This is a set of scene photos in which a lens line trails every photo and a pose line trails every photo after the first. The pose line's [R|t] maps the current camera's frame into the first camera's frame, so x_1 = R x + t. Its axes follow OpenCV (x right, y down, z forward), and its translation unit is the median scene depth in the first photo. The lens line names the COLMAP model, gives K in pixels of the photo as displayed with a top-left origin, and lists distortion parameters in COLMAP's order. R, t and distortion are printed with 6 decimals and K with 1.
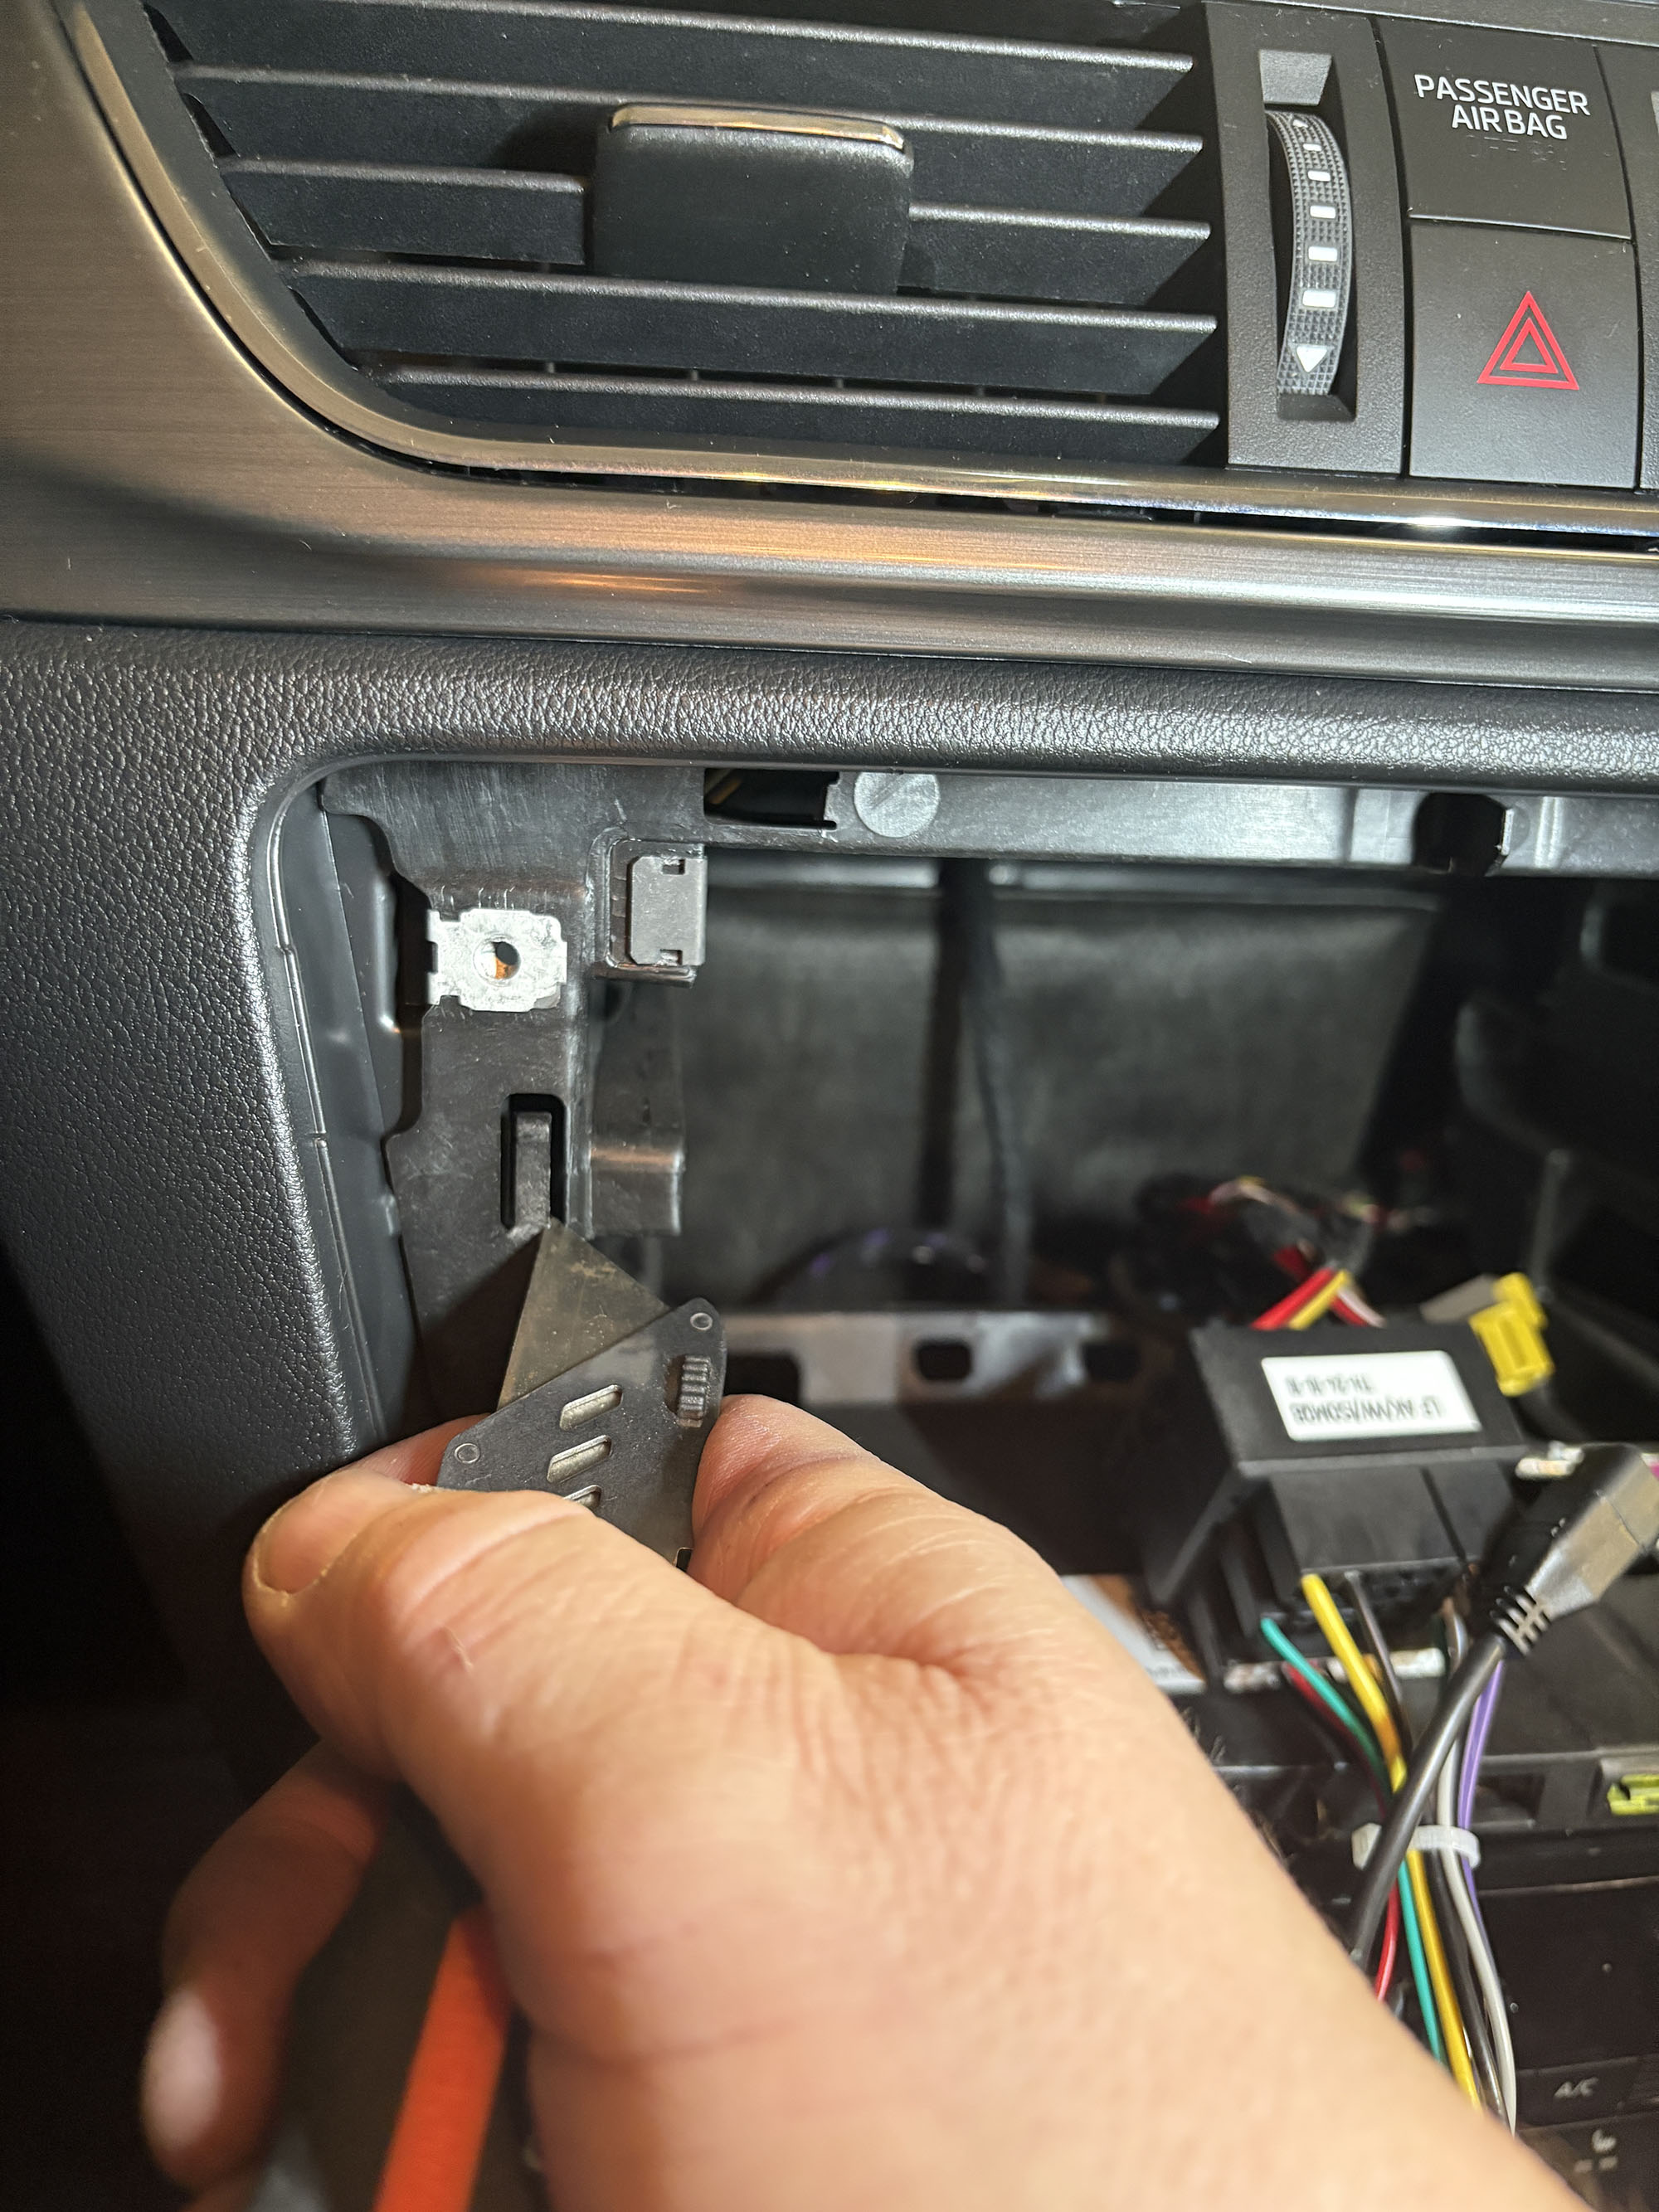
lens RADIAL K [[1699.4, 0, 822.4], [0, 1699.4, 1096.6], [0, 0, 1]] dist [-0.000384, -0.046910]
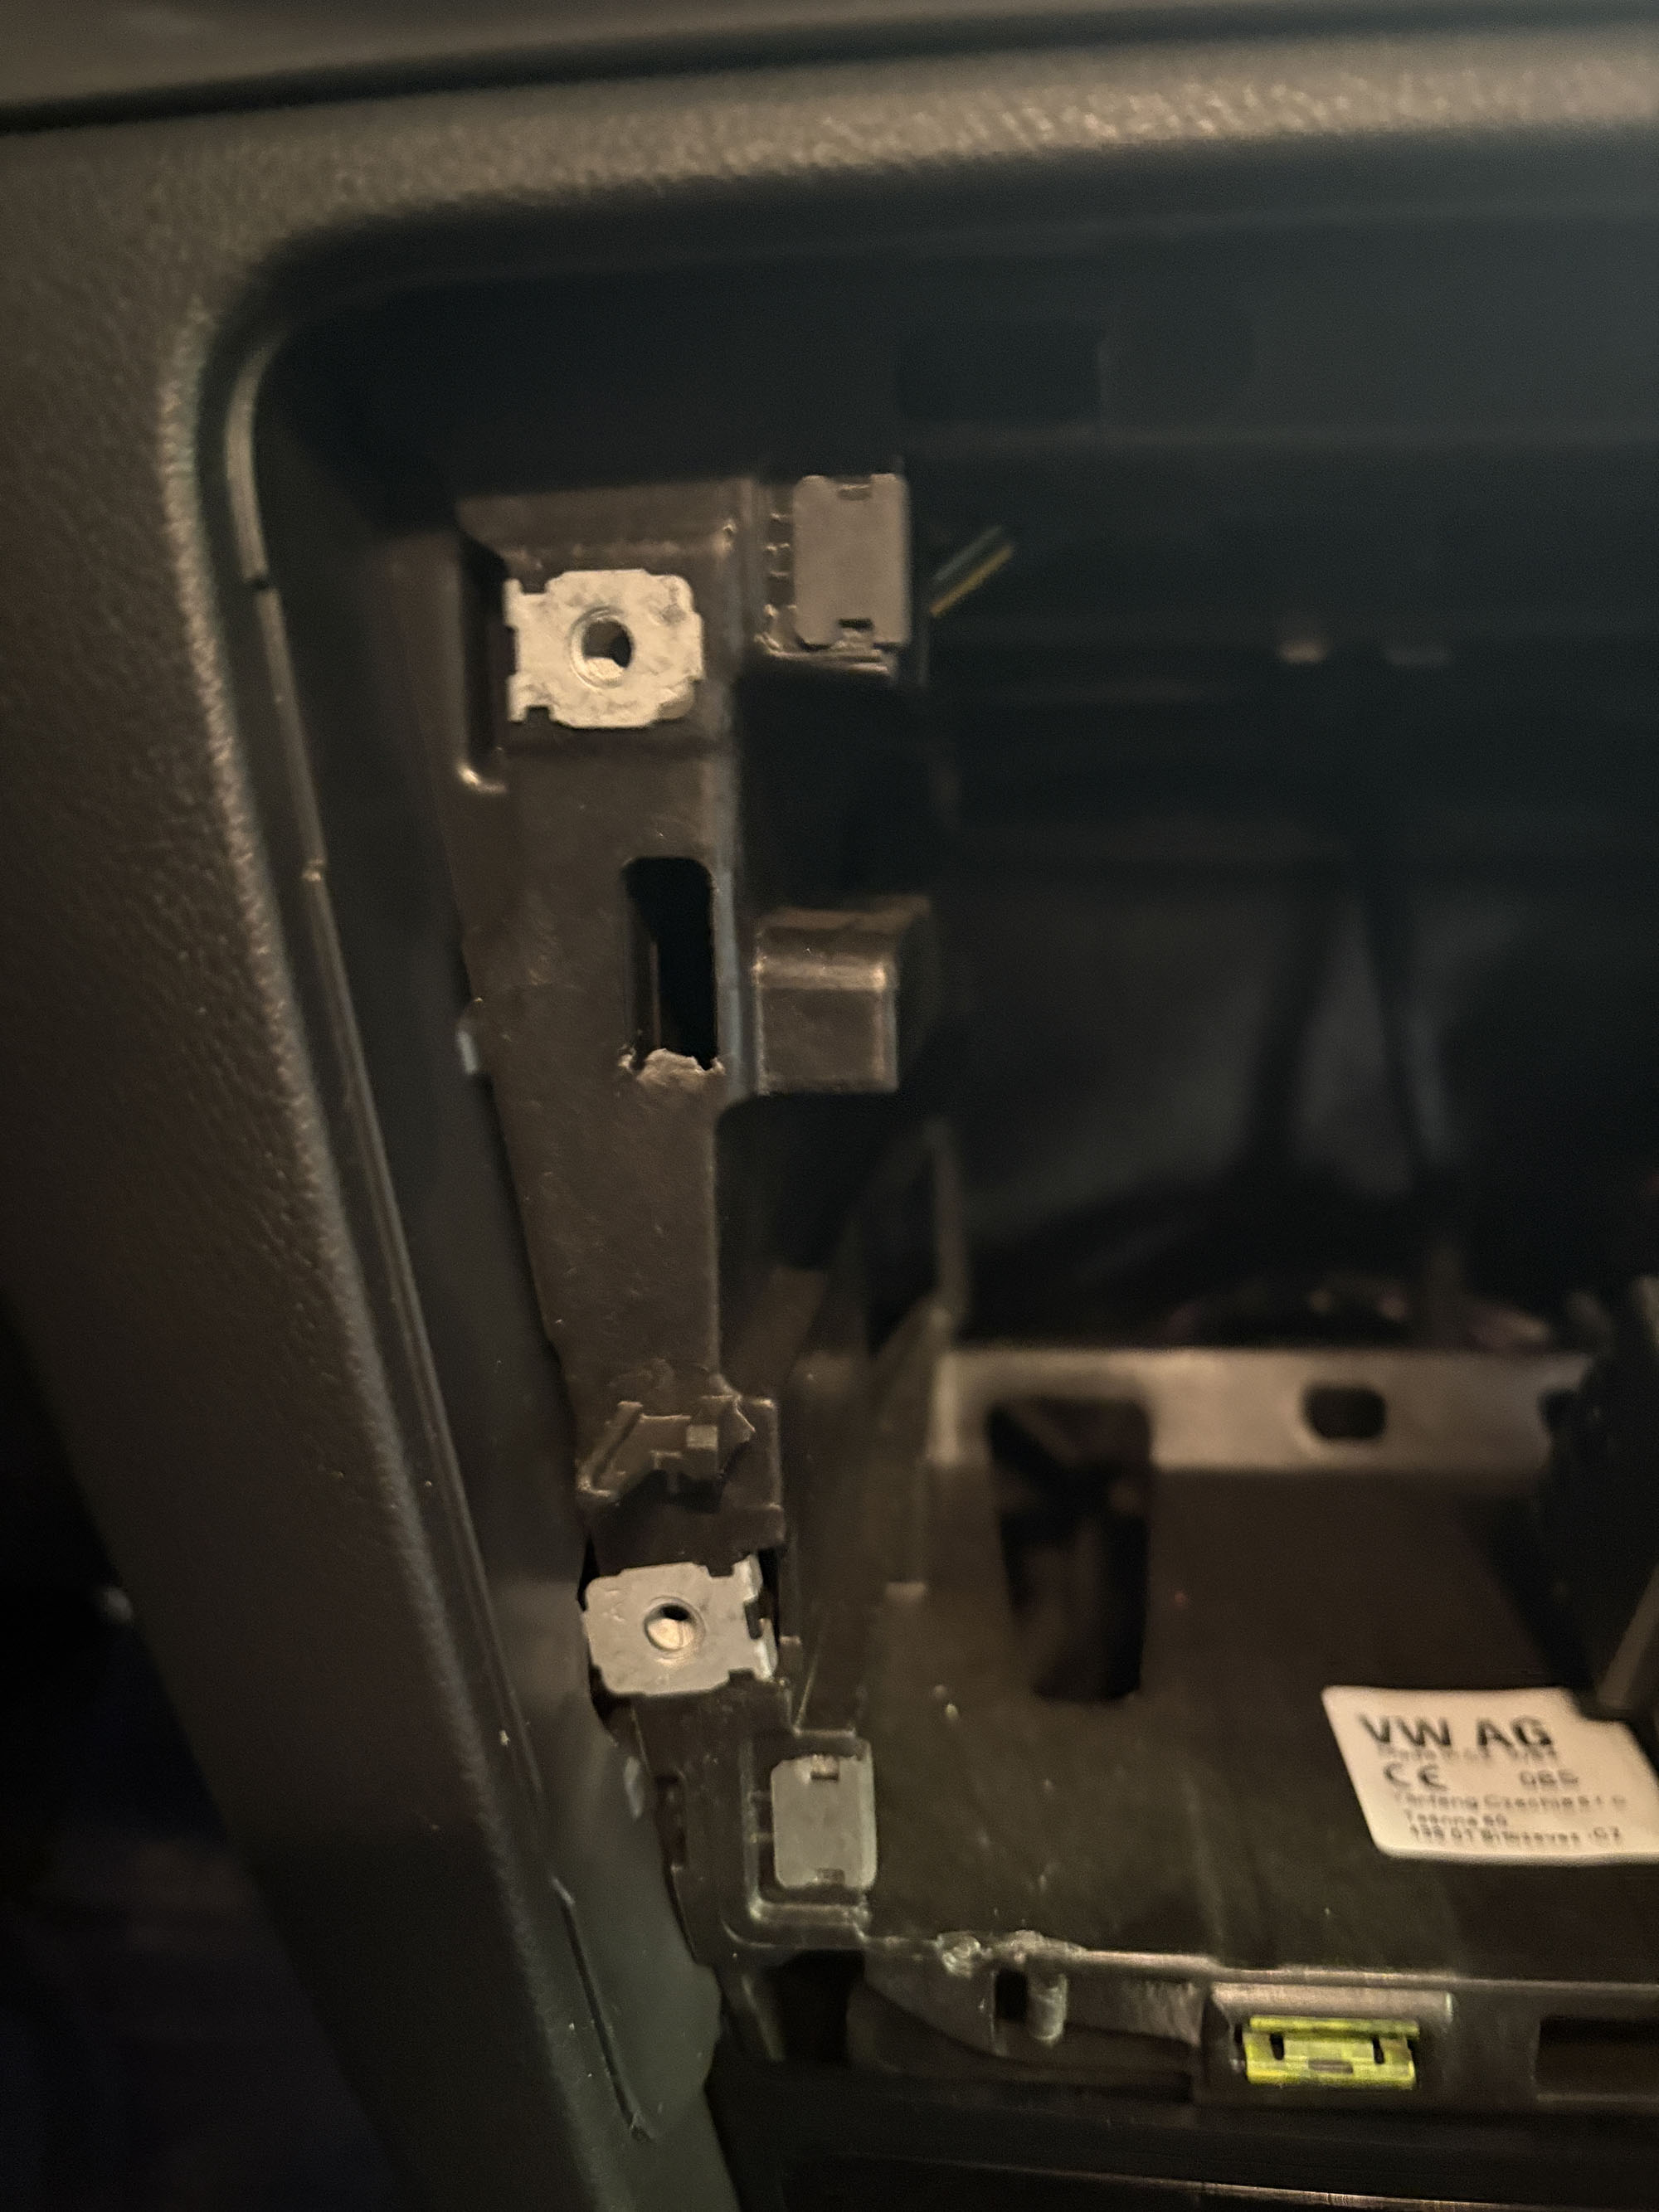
lens RADIAL K [[1657.2, 0, 879.2], [0, 1657.2, 1137.4], [0, 0, 1]] dist [0.002852, -0.047280]
pose [[0.974901, -0.024572, -0.221278, 0.059899], [0.001663, 0.994667, -0.103129, 0.184340], [0.222632, 0.100172, 0.969743, 0.398388]]
